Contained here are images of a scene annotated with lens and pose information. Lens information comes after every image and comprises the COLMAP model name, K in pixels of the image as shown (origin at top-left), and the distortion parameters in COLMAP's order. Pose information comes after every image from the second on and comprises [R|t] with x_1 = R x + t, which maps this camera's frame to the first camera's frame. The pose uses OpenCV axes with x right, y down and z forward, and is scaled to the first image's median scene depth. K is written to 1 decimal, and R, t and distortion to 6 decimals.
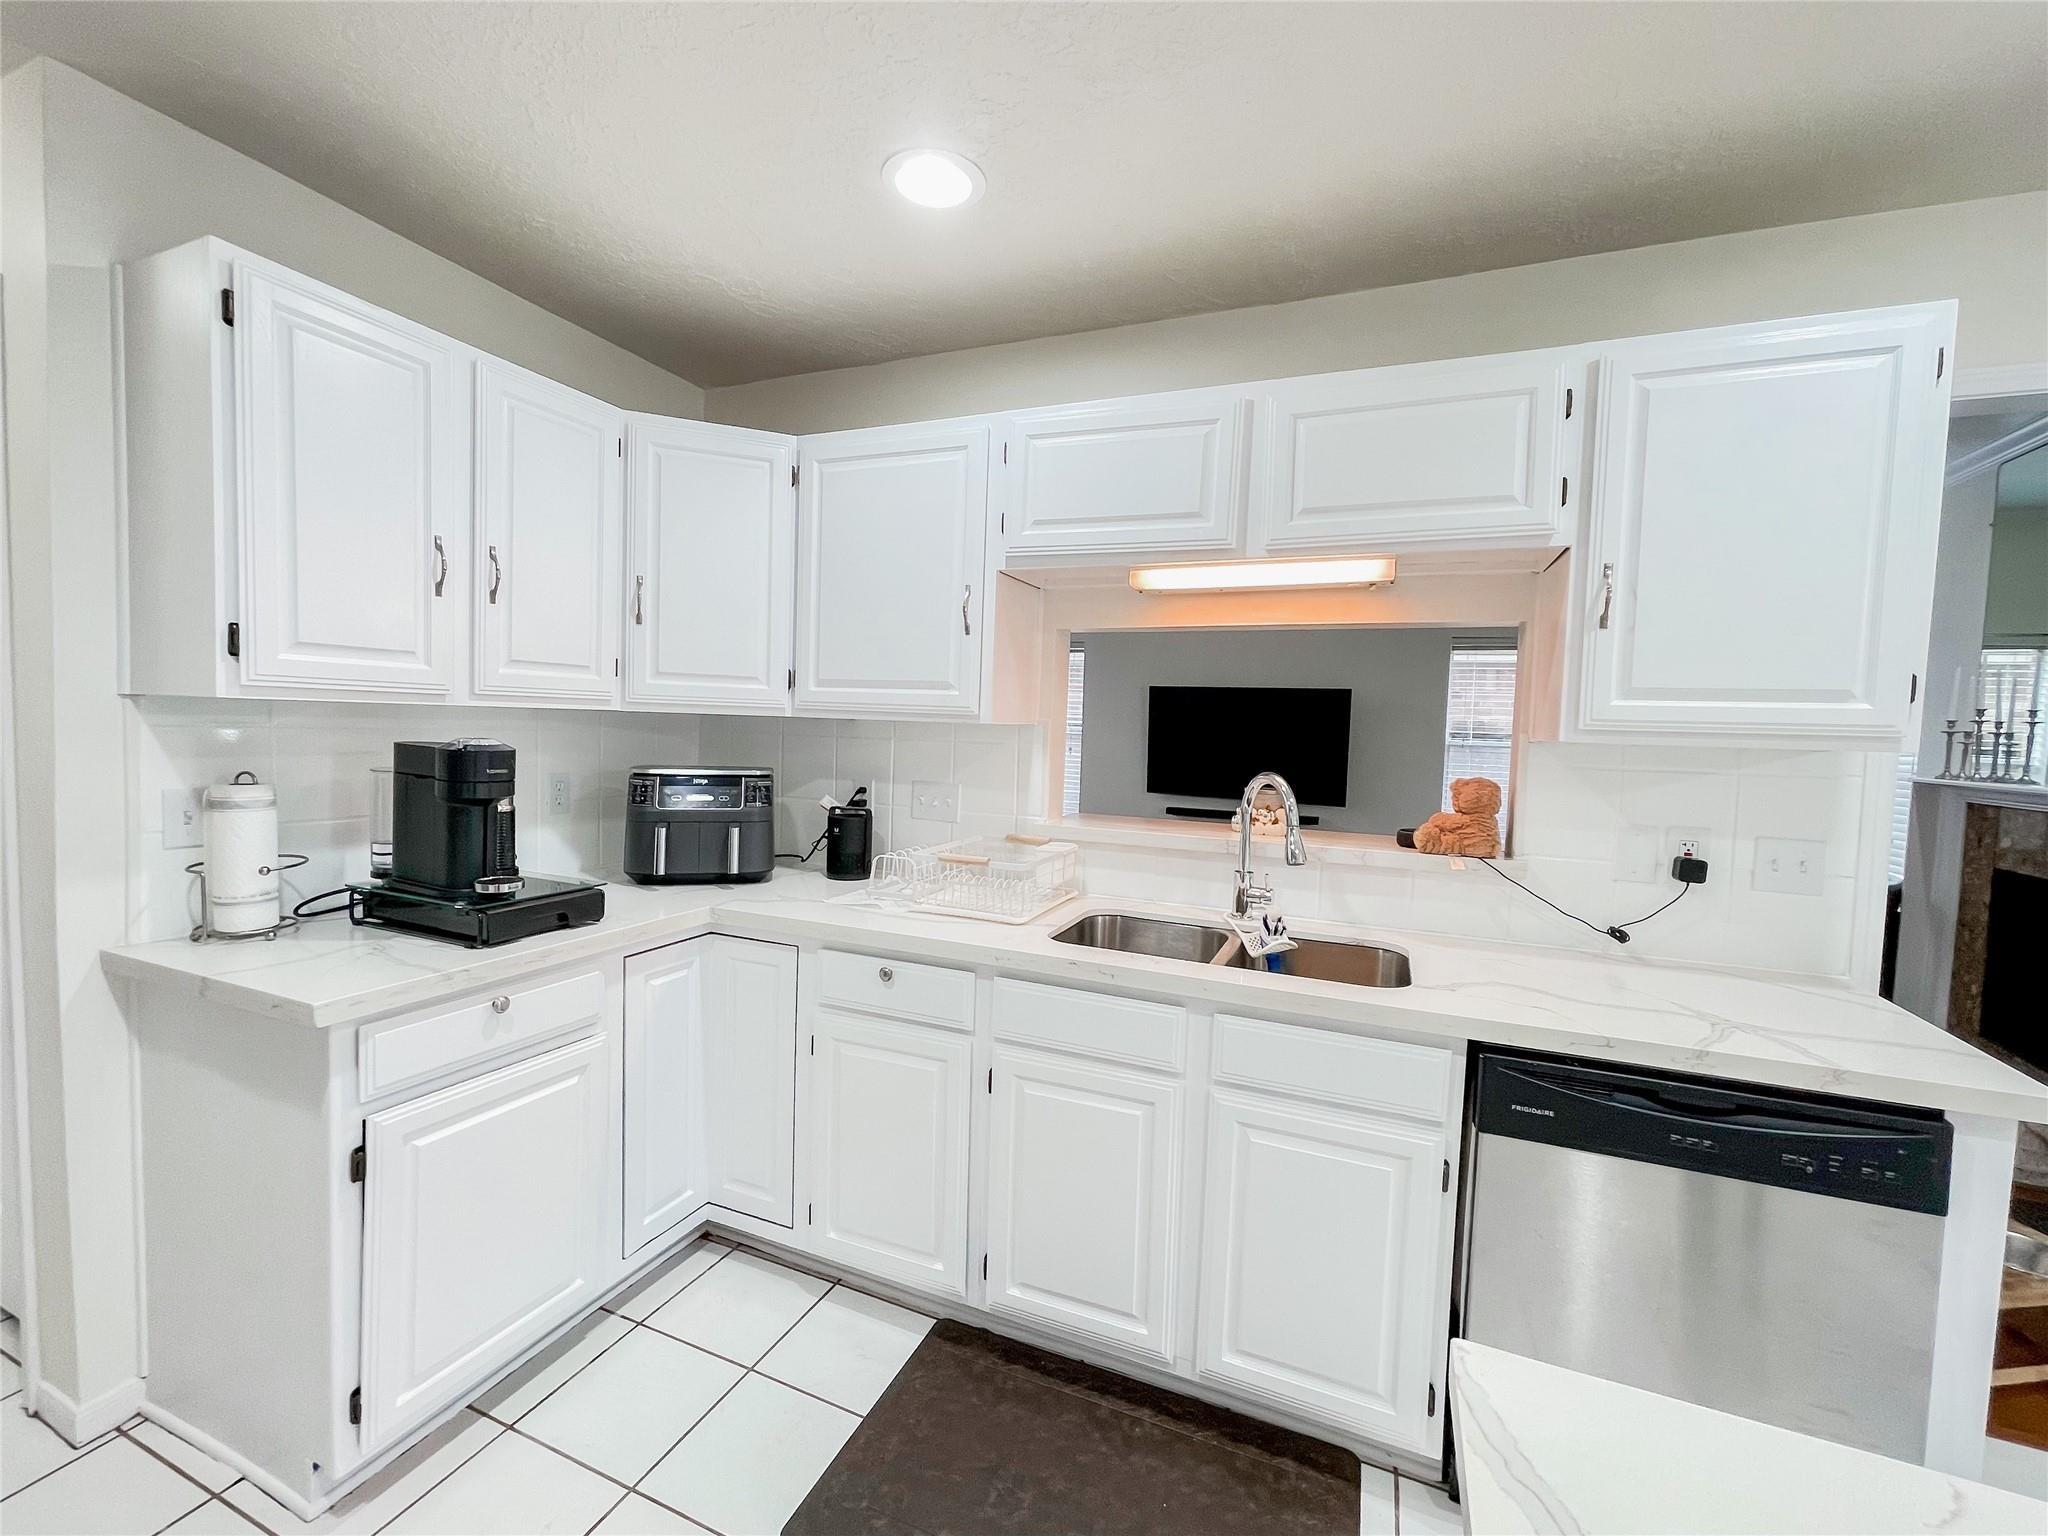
lens RADIAL K [[868.9, 0, 1025.8], [0, 868.9, 771.0], [0, 0, 1]] dist [-0.005183, 0.001822]
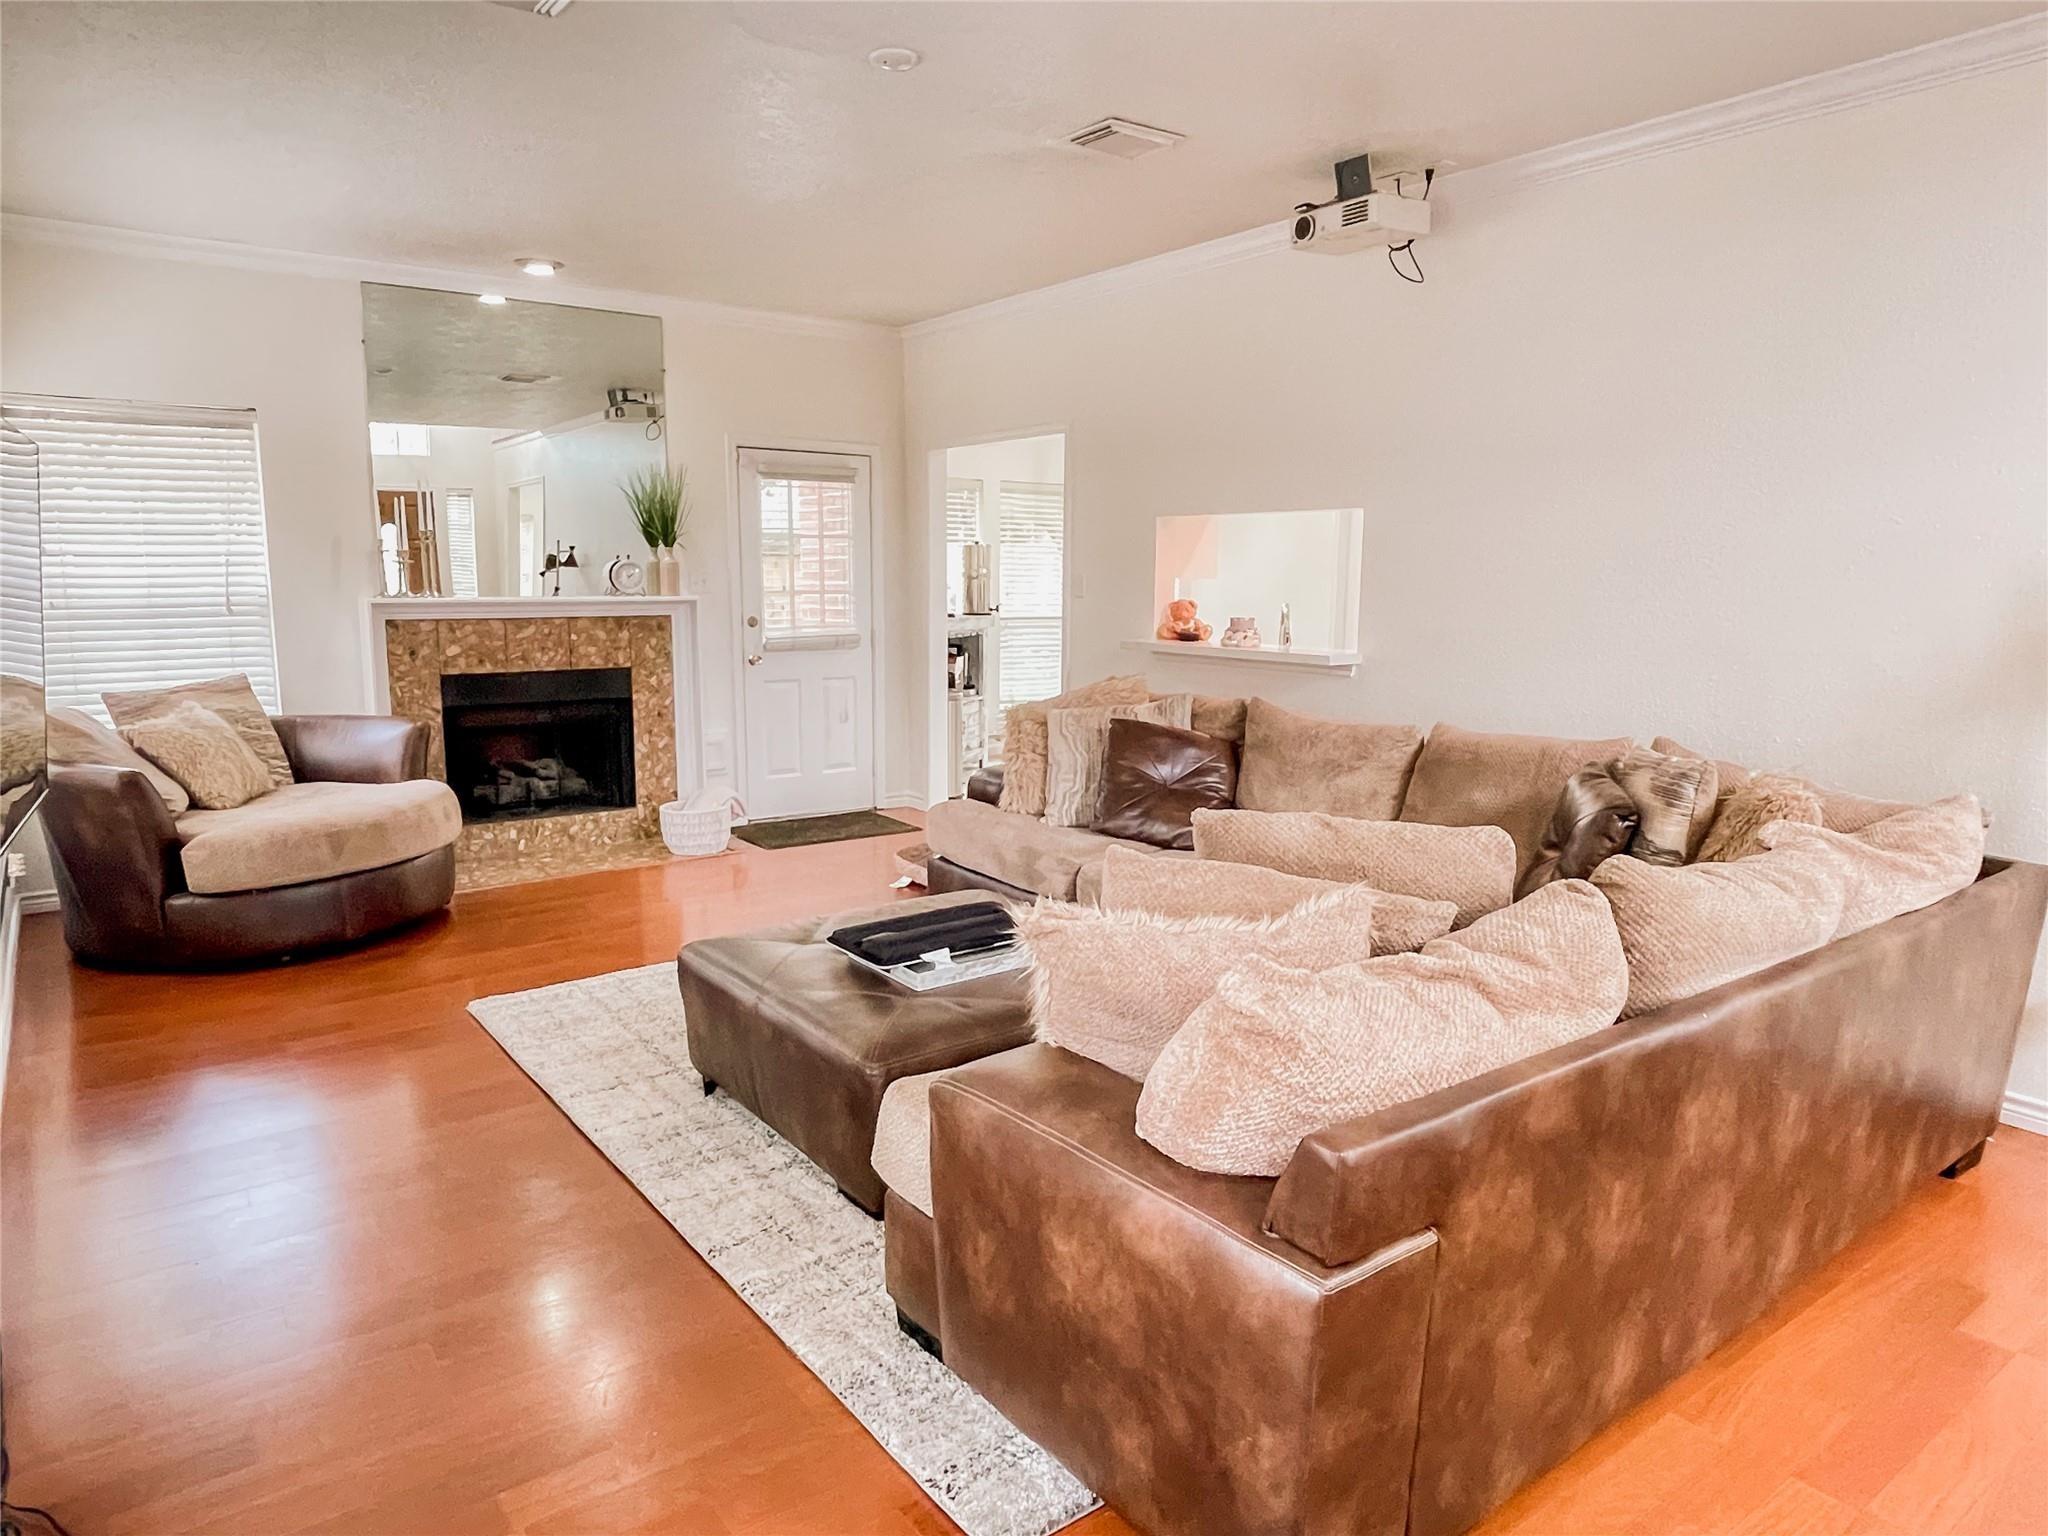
lens RADIAL K [[1270.6, 0, 1019.9], [0, 1270.6, 771.9], [0, 0, 1]] dist [0.001660, -0.009488]
pose [[-0.853426, -0.119393, 0.507356, -0.708225], [-0.006188, 0.975663, 0.219187, -0.256019], [-0.521178, 0.183920, -0.833395, 3.971165]]
